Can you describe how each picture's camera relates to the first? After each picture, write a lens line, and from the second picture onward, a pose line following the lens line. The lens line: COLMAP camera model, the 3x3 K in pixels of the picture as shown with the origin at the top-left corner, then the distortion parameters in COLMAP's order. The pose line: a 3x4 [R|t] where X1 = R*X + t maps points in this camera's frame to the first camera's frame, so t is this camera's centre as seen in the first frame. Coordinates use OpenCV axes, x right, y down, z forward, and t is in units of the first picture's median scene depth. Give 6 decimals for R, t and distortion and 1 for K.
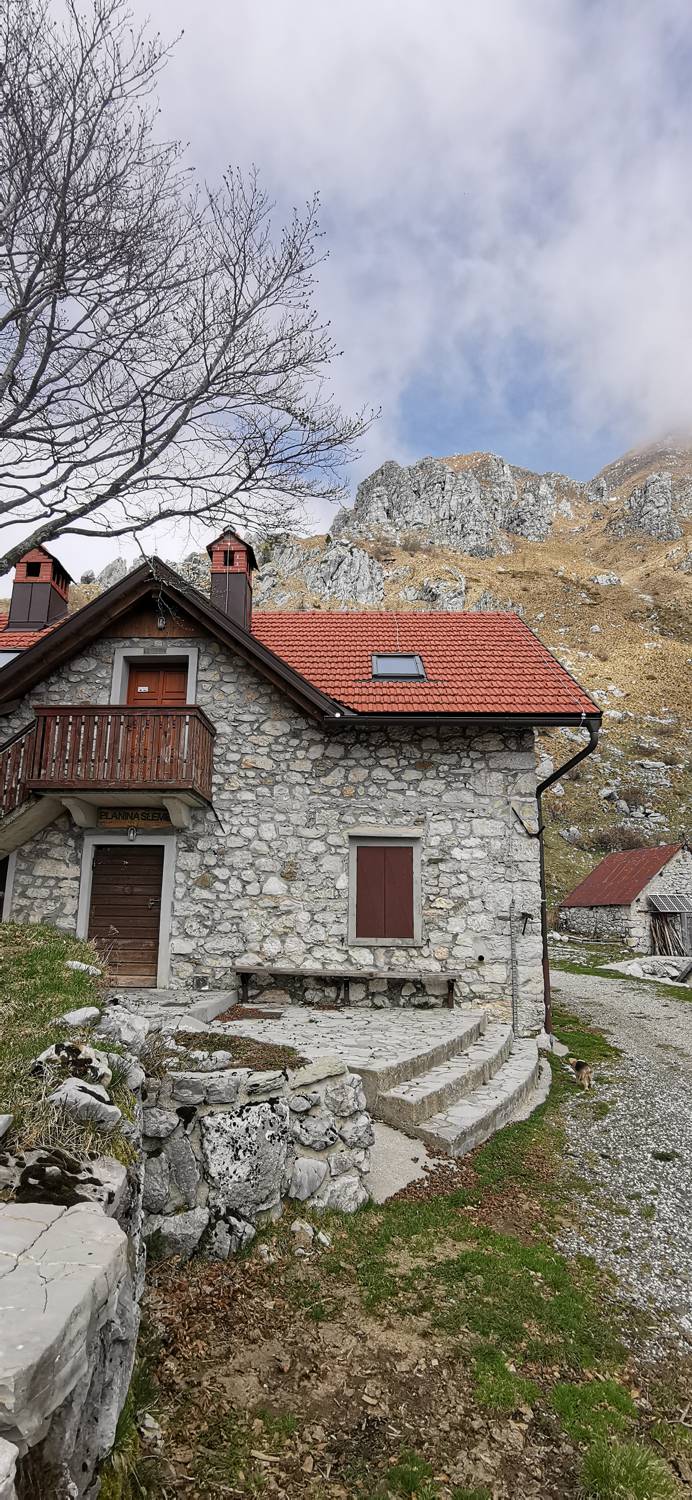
lens RADIAL K [[733.9, 0, 346.0], [0, 733.9, 750.0], [0, 0, 1]] dist [-0.074091, 0.092410]
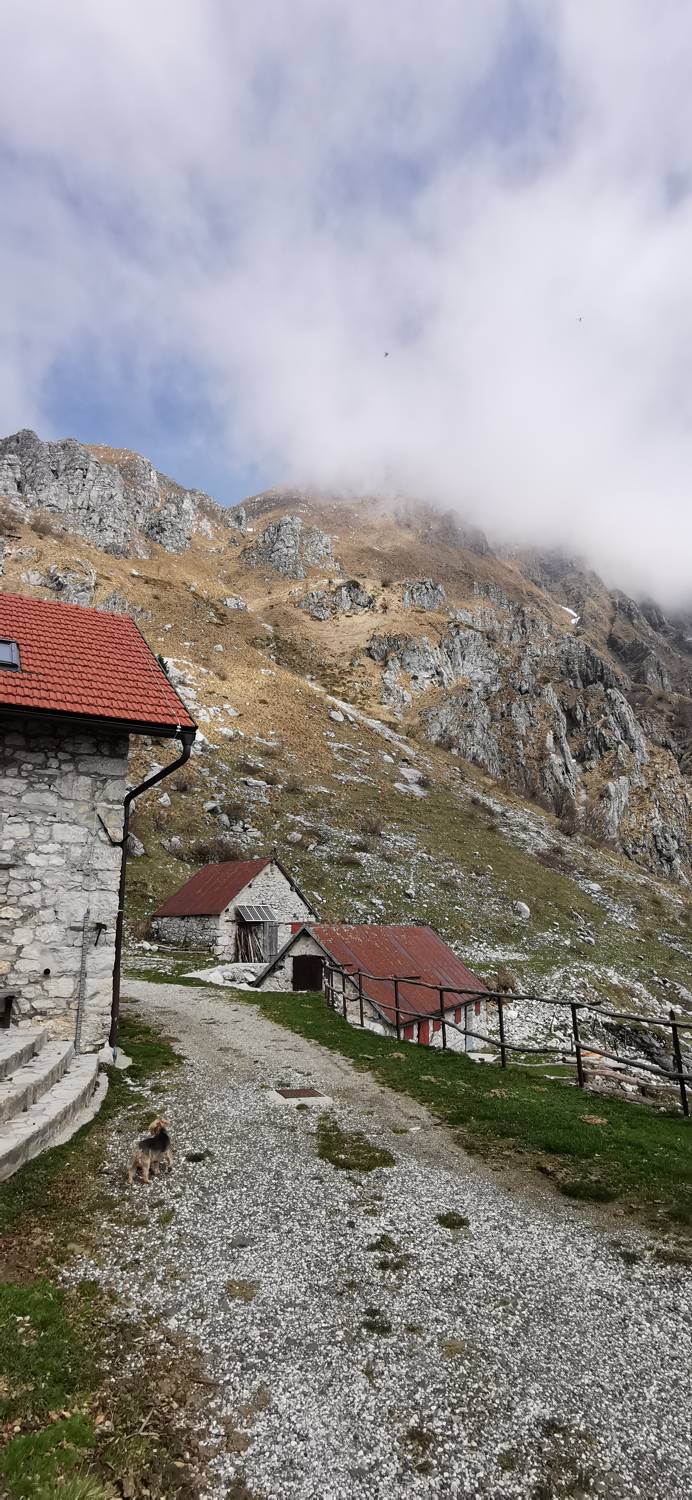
lens RADIAL K [[733.9, 0, 346.0], [0, 733.9, 750.0], [0, 0, 1]] dist [-0.074091, 0.092410]
pose [[0.865023, 0.103491, 0.490943, 0.008849], [-0.097555, 0.994514, -0.037755, -0.000361], [-0.492157, -0.015235, 0.870373, 0.000016]]
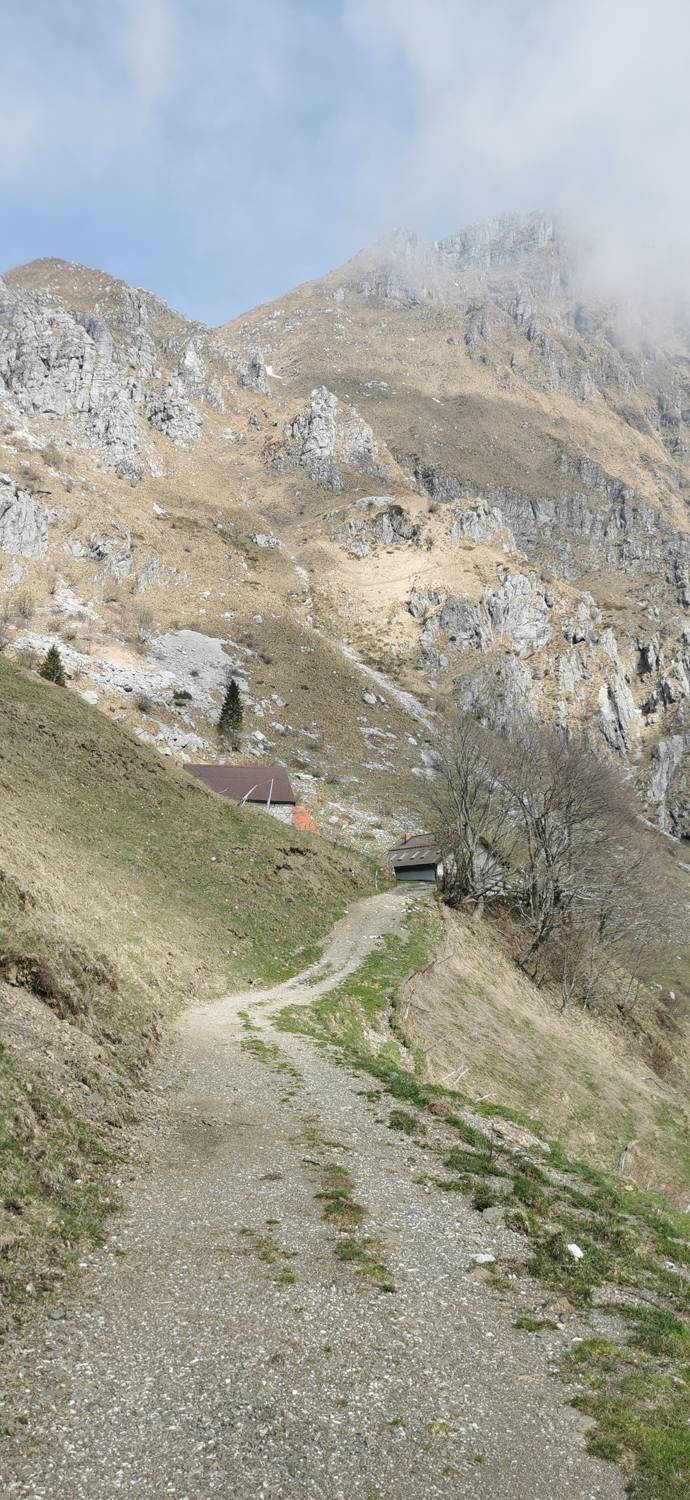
lens RADIAL K [[1153.0, 0, 345.0], [0, 1153.0, 750.0], [0, 0, 1]] dist [0.055212, -0.043933]
pose [[0.891188, 0.053655, 0.450451, -1.126997], [-0.097513, 0.992426, 0.074711, -0.429954], [-0.443031, -0.110506, 0.889670, -2.228157]]
